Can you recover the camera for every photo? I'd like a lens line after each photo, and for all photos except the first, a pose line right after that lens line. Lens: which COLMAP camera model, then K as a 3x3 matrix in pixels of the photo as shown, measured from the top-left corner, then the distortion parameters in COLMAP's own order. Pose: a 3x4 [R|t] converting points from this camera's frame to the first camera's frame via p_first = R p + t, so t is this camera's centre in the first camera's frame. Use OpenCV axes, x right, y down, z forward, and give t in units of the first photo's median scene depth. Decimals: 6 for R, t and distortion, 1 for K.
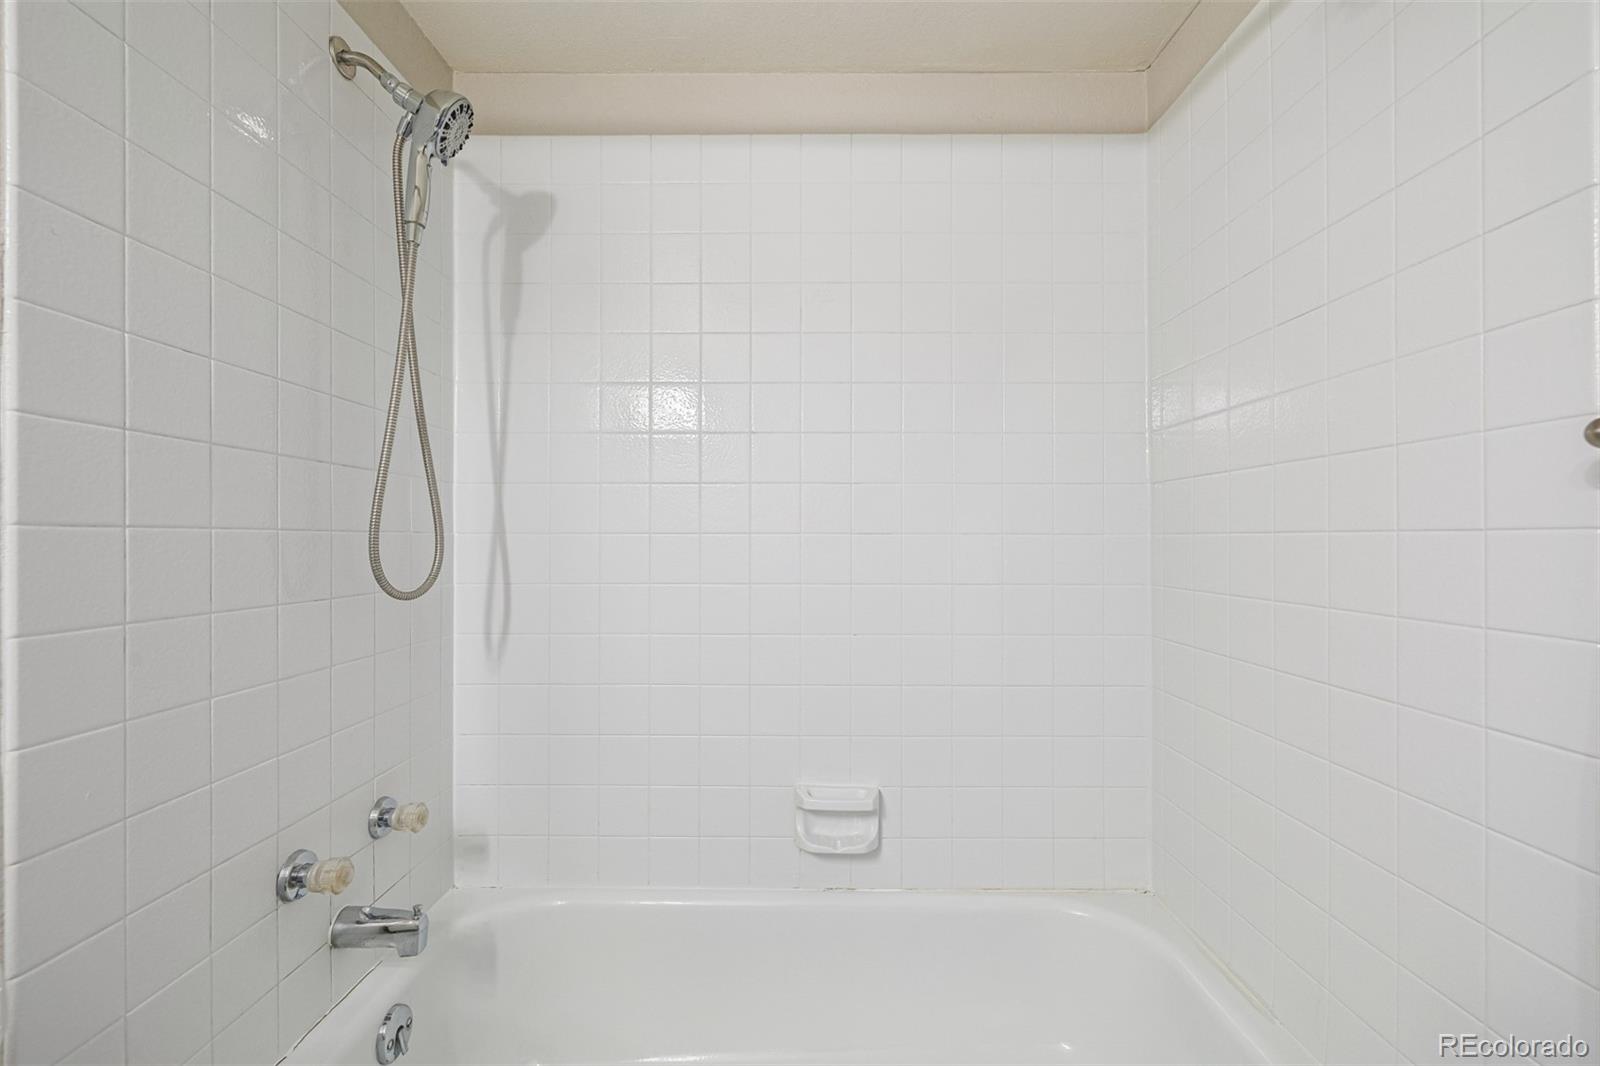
lens RADIAL K [[672.1, 0, 800.5], [0, 672.1, 539.6], [0, 0, 1]] dist [0.001471, -0.000697]
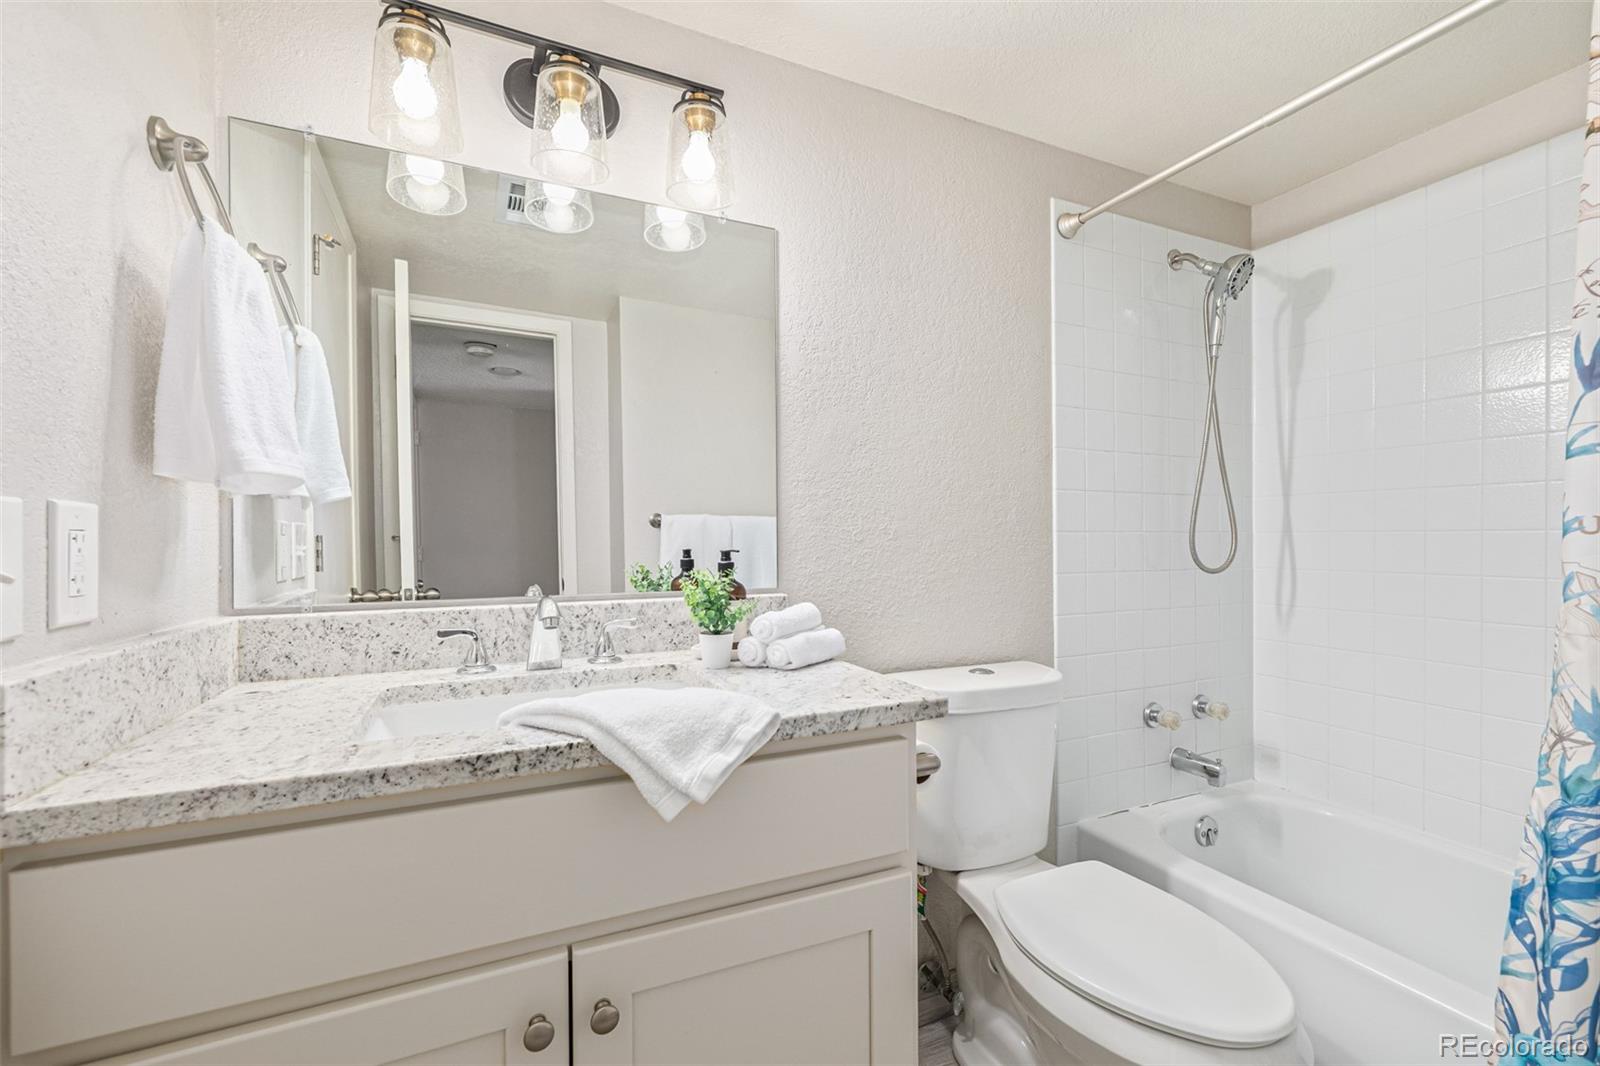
lens RADIAL K [[672.1, 0, 798.5], [0, 672.1, 536.2], [0, 0, 1]] dist [0.001471, -0.000697]
pose [[0.422366, -0.000492, -0.906425, 0.448638], [0.007378, 0.999969, 0.002895, -0.014539], [0.906395, -0.007911, 0.422357, -0.576088]]
